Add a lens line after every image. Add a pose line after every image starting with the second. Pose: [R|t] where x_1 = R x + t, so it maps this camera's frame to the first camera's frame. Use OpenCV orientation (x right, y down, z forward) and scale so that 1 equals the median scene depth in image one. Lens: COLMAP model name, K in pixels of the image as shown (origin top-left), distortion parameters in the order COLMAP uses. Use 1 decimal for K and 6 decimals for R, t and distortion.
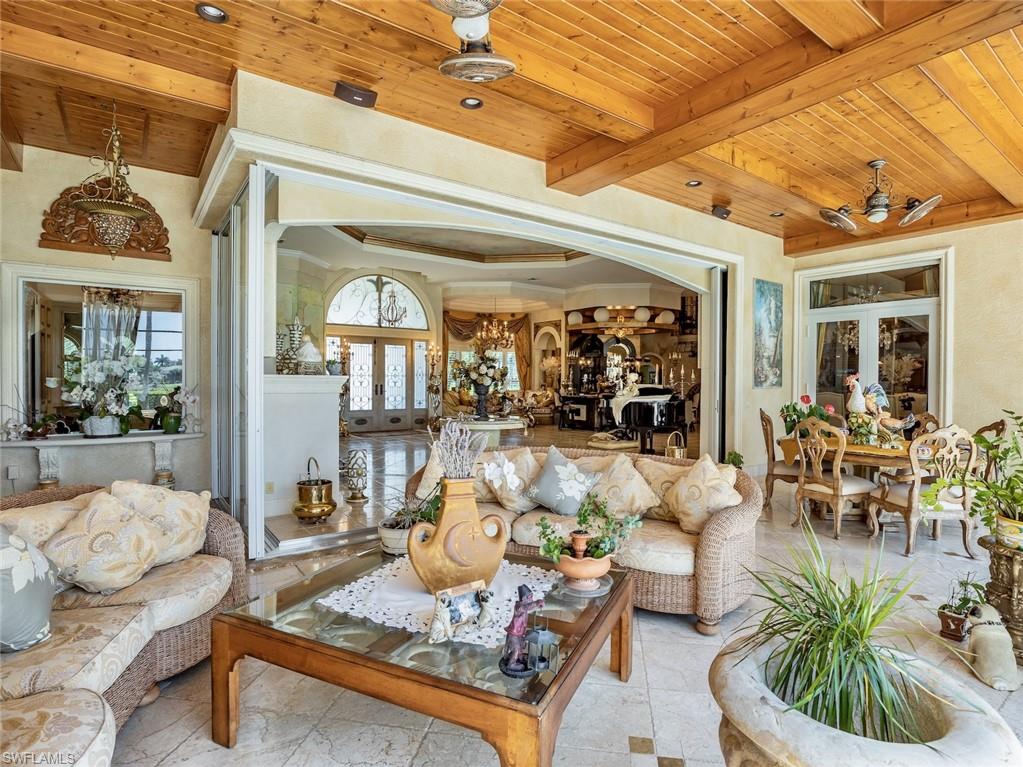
lens RADIAL K [[527.8, 0, 515.5], [0, 527.8, 381.2], [0, 0, 1]] dist [-0.033274, 0.001687]
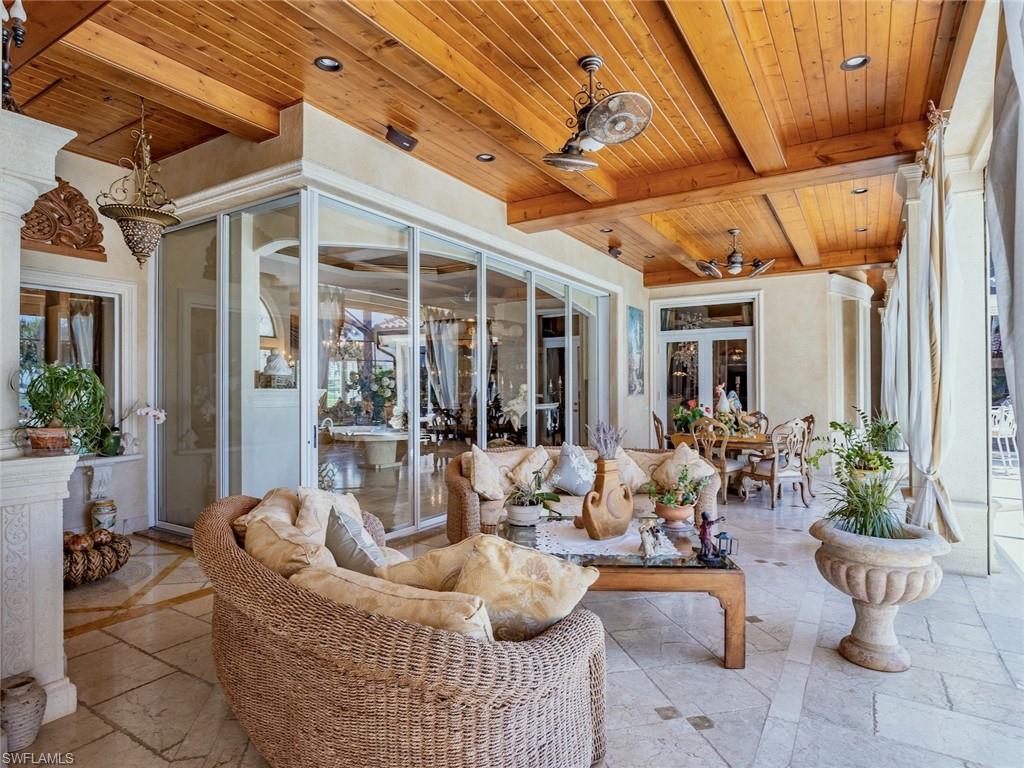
lens RADIAL K [[564.8, 0, 516.9], [0, 564.8, 378.7], [0, 0, 1]] dist [-0.026213, -0.000015]
pose [[0.924126, -0.002121, 0.382081, -0.386025], [0.010373, 0.999755, -0.019539, -0.004961], [-0.381946, 0.022020, 0.923922, -0.145578]]
